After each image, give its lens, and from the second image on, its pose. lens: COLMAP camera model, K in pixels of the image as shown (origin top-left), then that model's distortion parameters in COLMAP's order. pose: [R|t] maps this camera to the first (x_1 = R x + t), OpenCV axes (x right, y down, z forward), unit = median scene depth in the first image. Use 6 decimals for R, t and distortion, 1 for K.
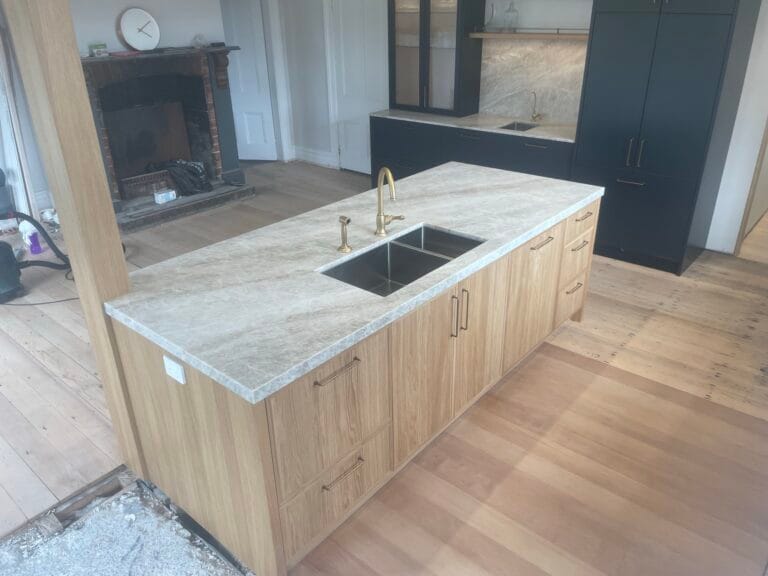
lens RADIAL K [[581.7, 0, 386.8], [0, 581.7, 283.3], [0, 0, 1]] dist [0.094776, -0.136243]
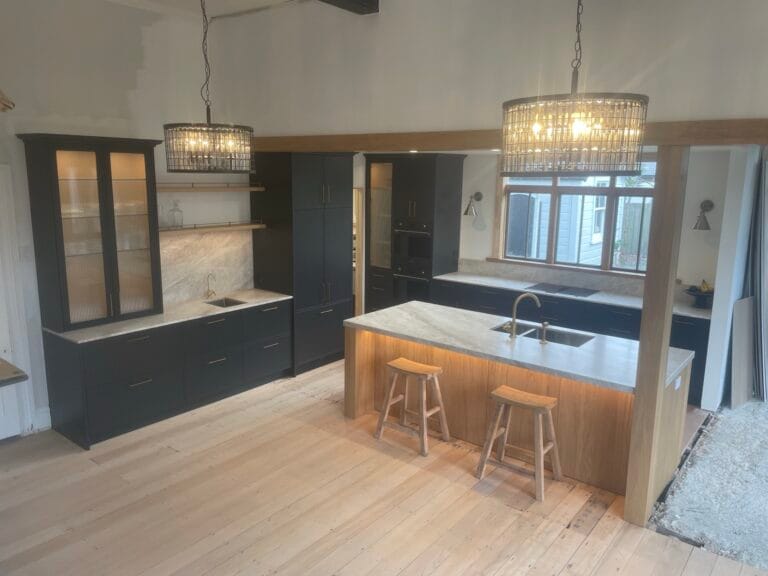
lens RADIAL K [[581.7, 0, 386.8], [0, 581.7, 283.3], [0, 0, 1]] dist [0.094776, -0.136243]
pose [[-0.037308, -0.172404, 0.984320, -1.385442], [0.422245, 0.890034, 0.171894, -0.567118], [-0.905714, 0.422037, 0.039592, 1.030944]]
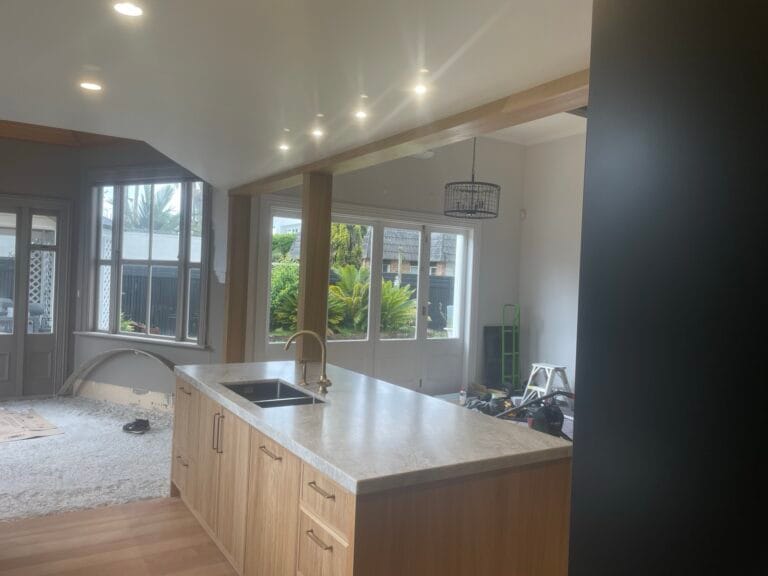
lens RADIAL K [[581.7, 0, 386.8], [0, 581.7, 283.3], [0, 0, 1]] dist [0.094776, -0.136243]
pose [[-0.294196, 0.011773, -0.955673, 0.932884], [-0.449110, 0.880947, 0.149107, -0.443575], [0.843652, 0.473069, -0.253883, 1.127460]]
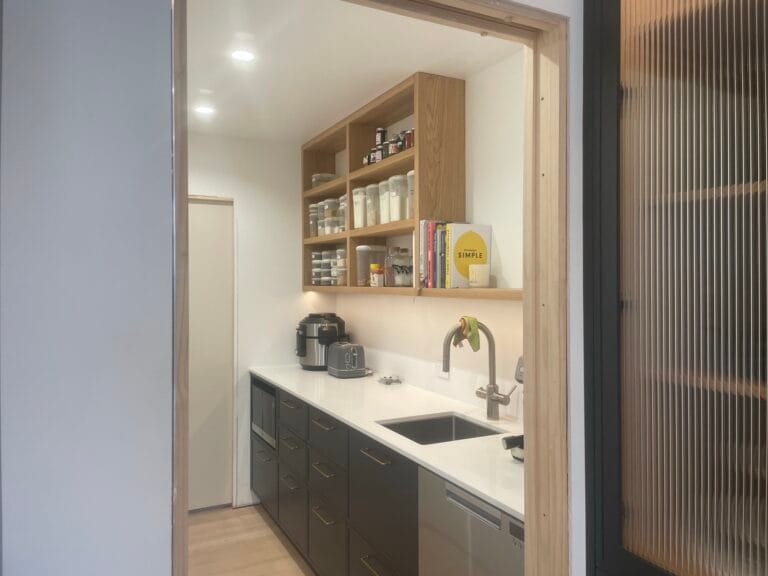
lens RADIAL K [[581.7, 0, 386.8], [0, 581.7, 283.3], [0, 0, 1]] dist [0.094776, -0.136243]
pose [[0.379781, 0.018511, 0.924891, 0.636602], [0.399766, 0.898340, -0.182132, -0.377100], [-0.834238, 0.438910, 0.333773, 1.091130]]
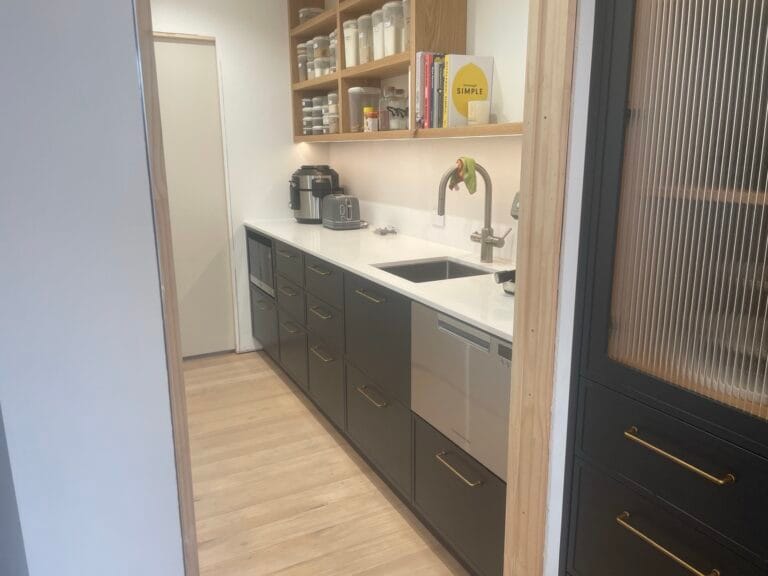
lens RADIAL K [[581.7, 0, 386.8], [0, 581.7, 283.3], [0, 0, 1]] dist [0.094776, -0.136243]
pose [[0.374517, -0.192091, 0.907104, 0.647218], [0.404073, 0.914334, 0.026792, -0.350719], [-0.834543, 0.356503, 0.420053, 1.104840]]
